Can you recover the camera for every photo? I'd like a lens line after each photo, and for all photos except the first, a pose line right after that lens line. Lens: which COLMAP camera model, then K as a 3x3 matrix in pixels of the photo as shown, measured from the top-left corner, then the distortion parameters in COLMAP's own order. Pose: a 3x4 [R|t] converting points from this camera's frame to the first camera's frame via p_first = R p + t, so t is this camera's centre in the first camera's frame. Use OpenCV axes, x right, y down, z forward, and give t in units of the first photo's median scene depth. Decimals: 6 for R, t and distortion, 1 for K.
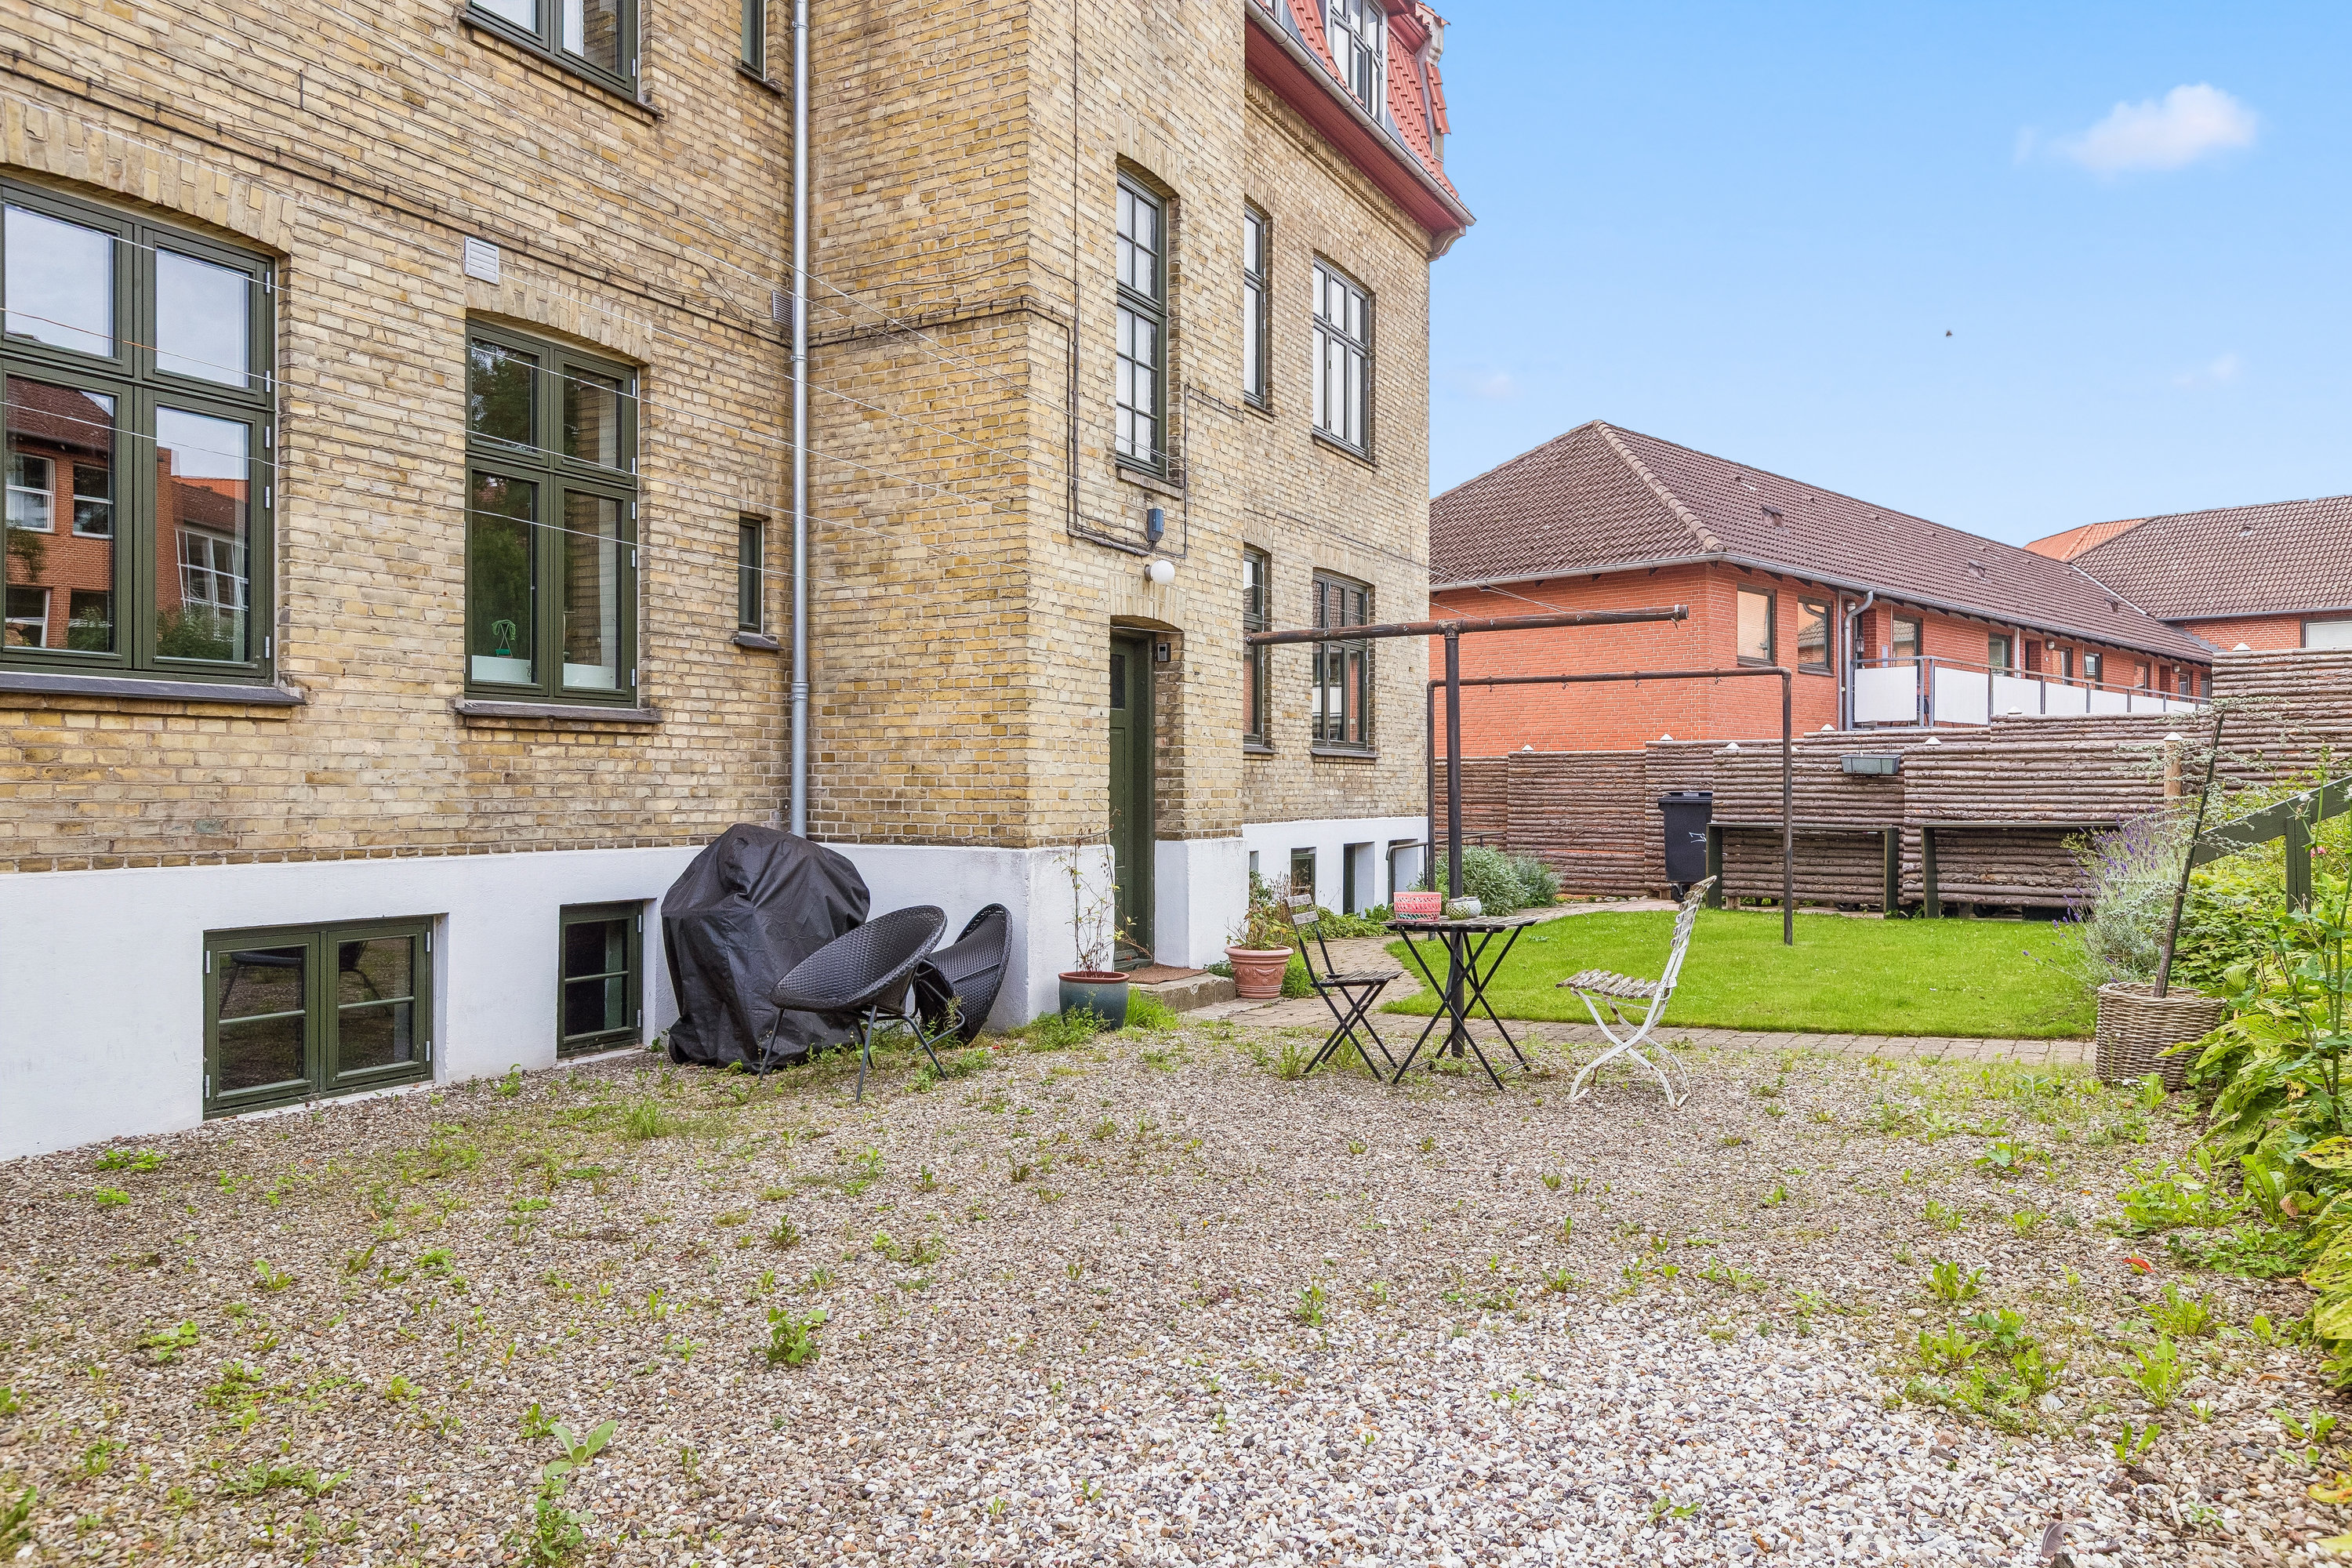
lens RADIAL K [[1564.8, 0, 1164.2], [0, 1564.8, 795.7], [0, 0, 1]] dist [0.005385, -0.006714]
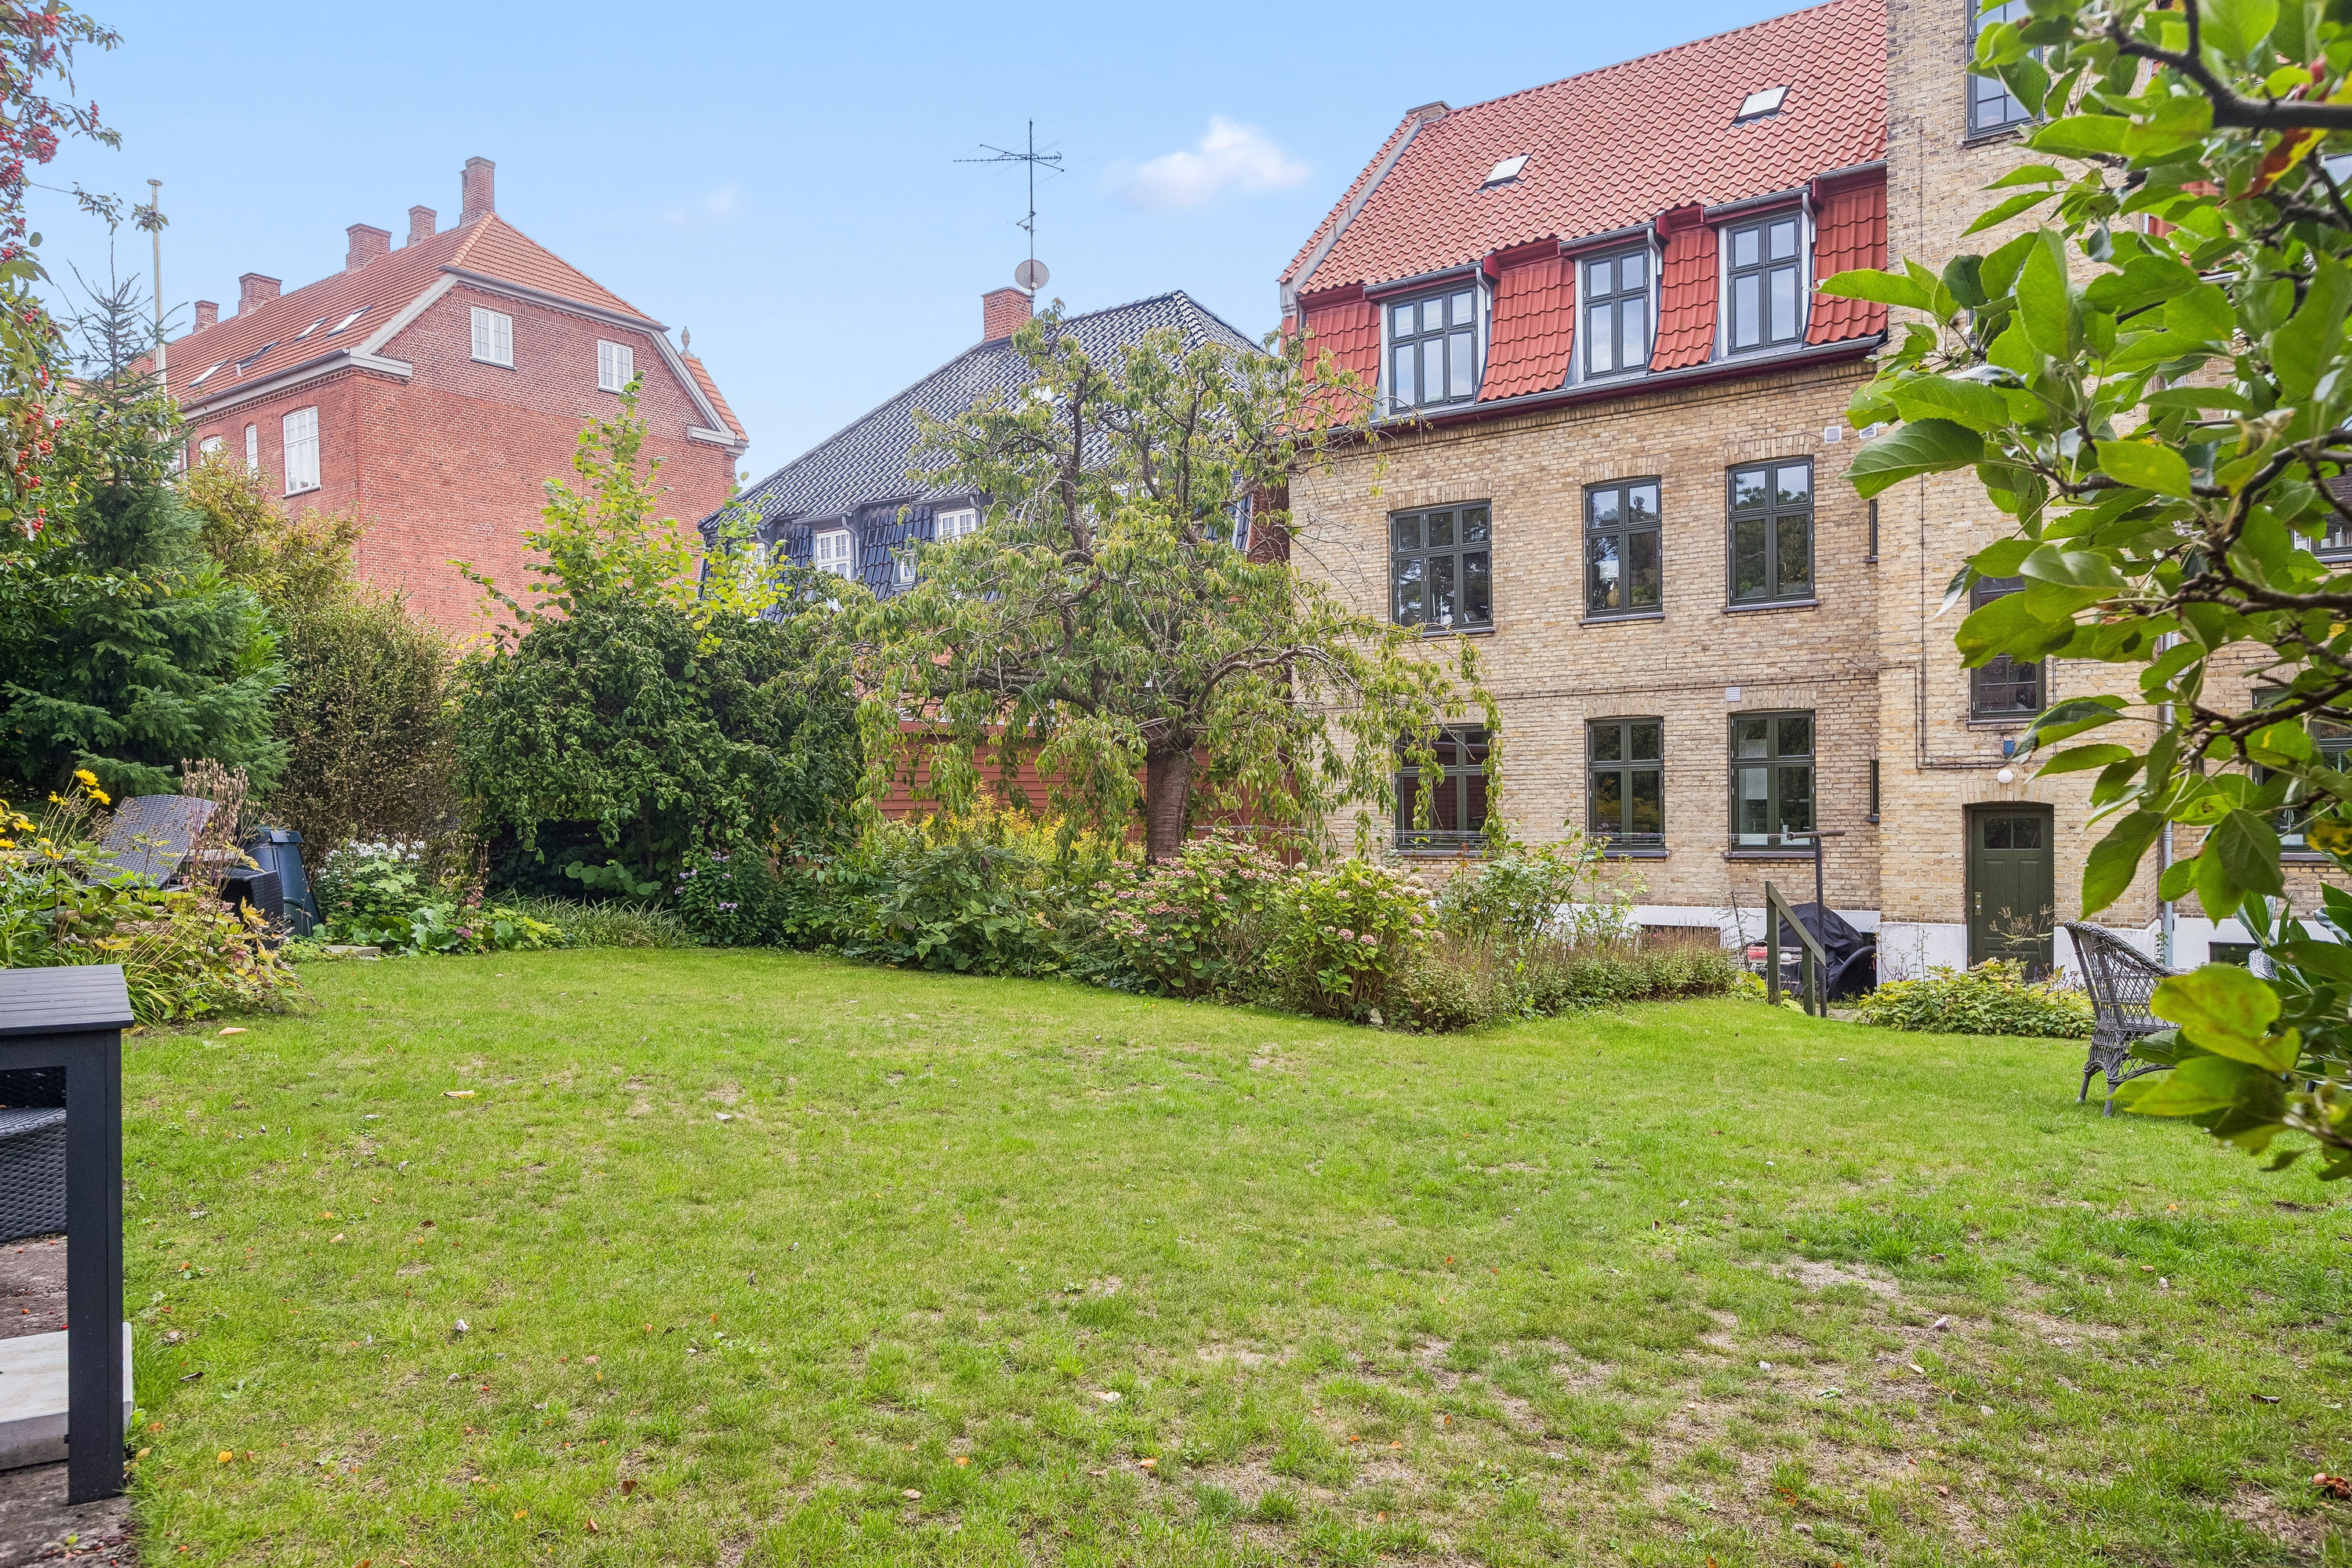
lens RADIAL K [[1564.8, 0, 1164.2], [0, 1564.8, 795.7], [0, 0, 1]] dist [0.005385, -0.006714]
pose [[-0.123416, -0.006401, -0.992334, 2.055580], [0.010976, 0.999909, -0.007815, -0.126291], [0.992294, -0.011856, -0.123334, 0.284007]]
